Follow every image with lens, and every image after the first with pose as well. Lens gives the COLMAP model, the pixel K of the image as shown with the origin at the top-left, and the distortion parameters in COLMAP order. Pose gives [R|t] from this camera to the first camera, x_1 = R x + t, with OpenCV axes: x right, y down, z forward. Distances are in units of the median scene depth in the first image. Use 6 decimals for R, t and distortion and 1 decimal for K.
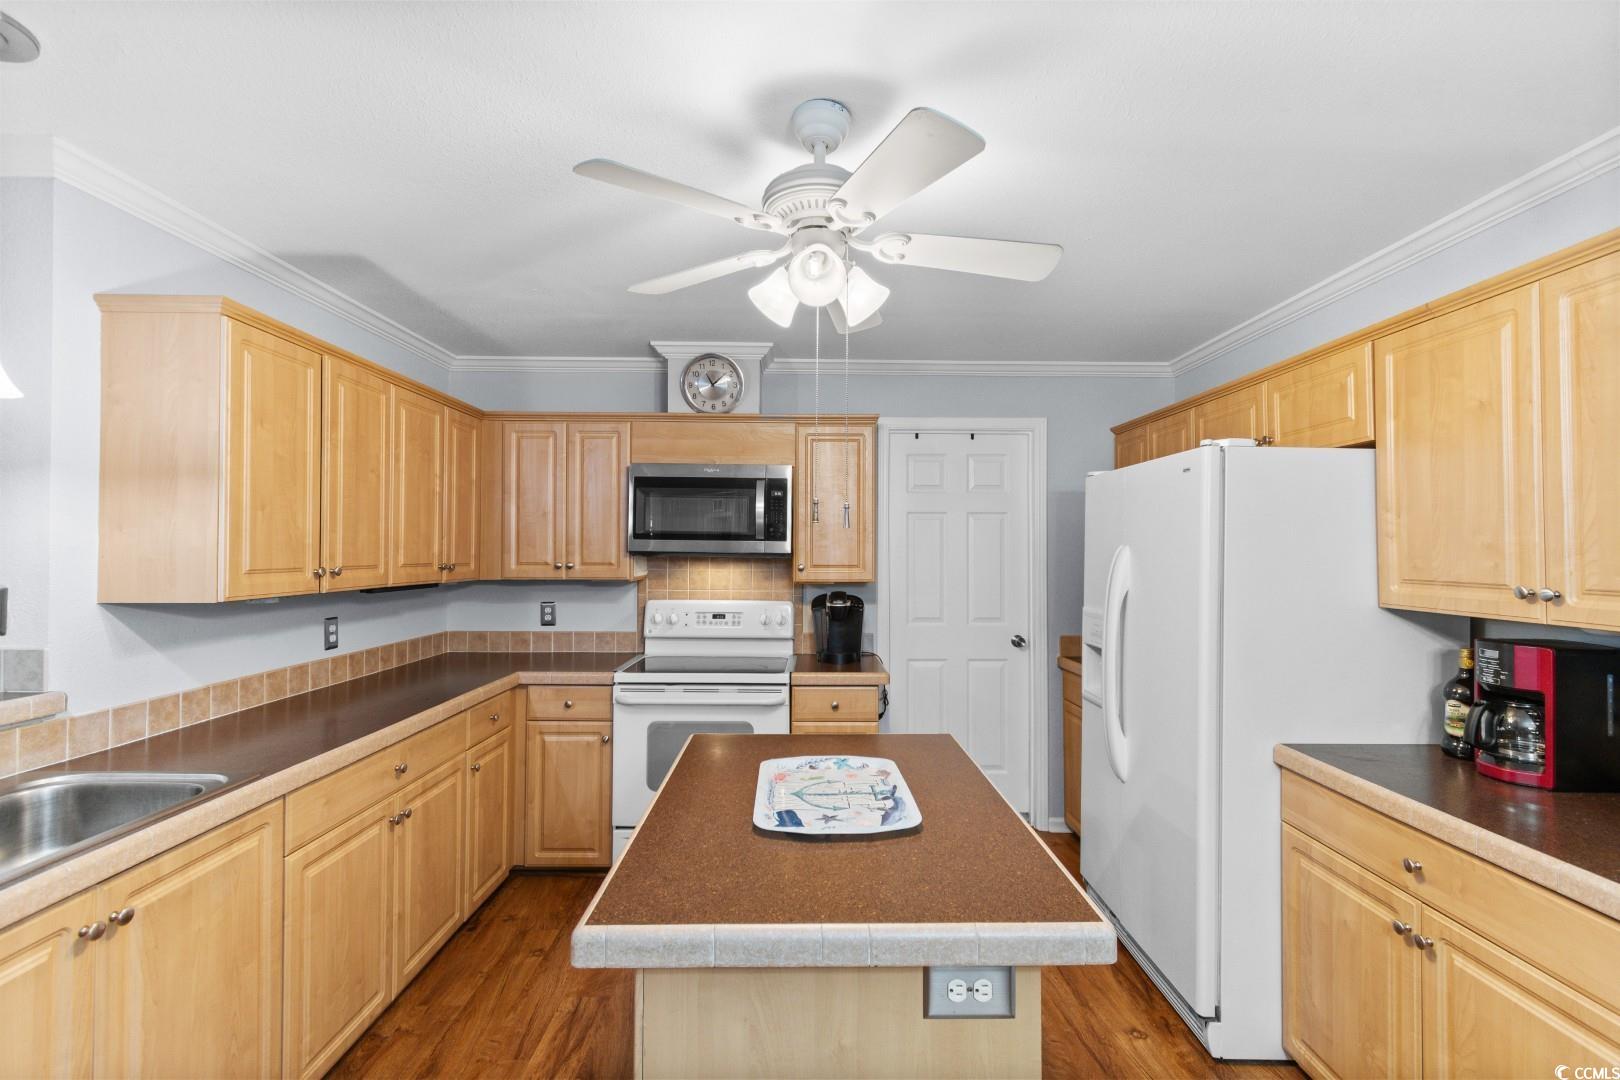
lens RADIAL K [[701.6, 0, 810.0], [0, 701.6, 540.0], [0, 0, 1]] dist [-0.014703, 0.018132]
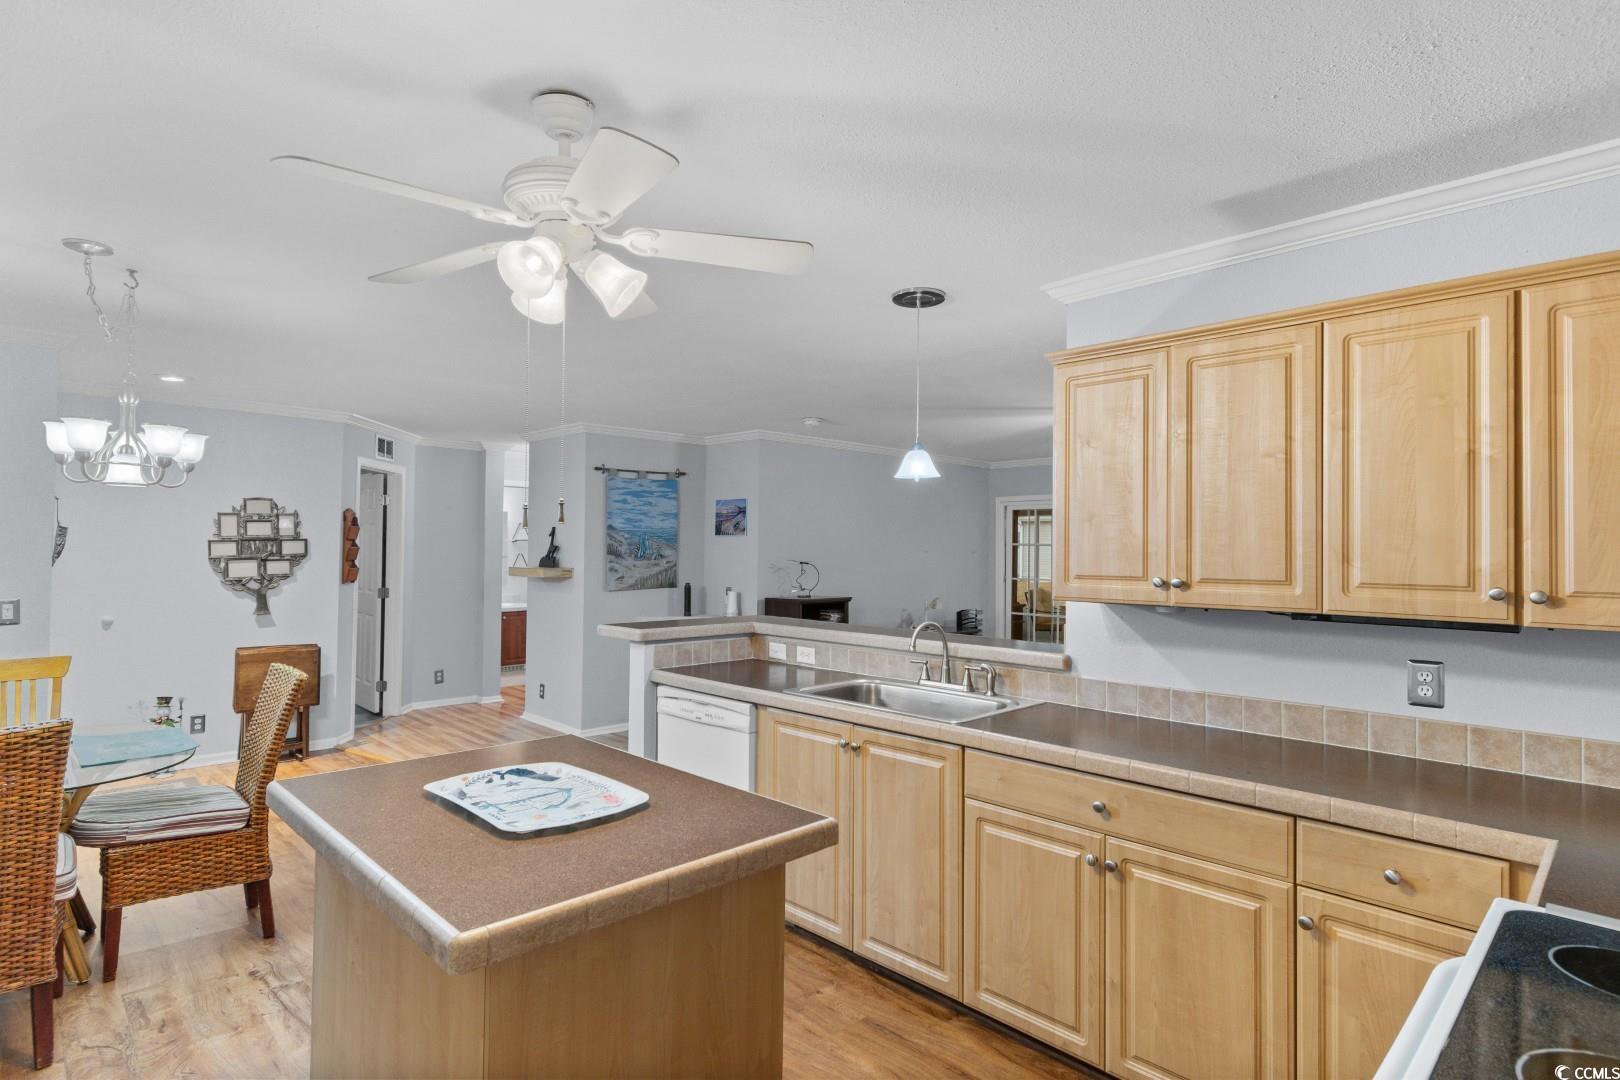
lens RADIAL K [[826.3, 0, 815.3], [0, 826.3, 537.1], [0, 0, 1]] dist [0.004078, 0.000298]
pose [[-0.714496, -0.025187, -0.699187, 0.517890], [-0.002432, 0.999435, -0.033518, 0.030143], [0.699636, -0.022248, -0.714153, 1.912371]]
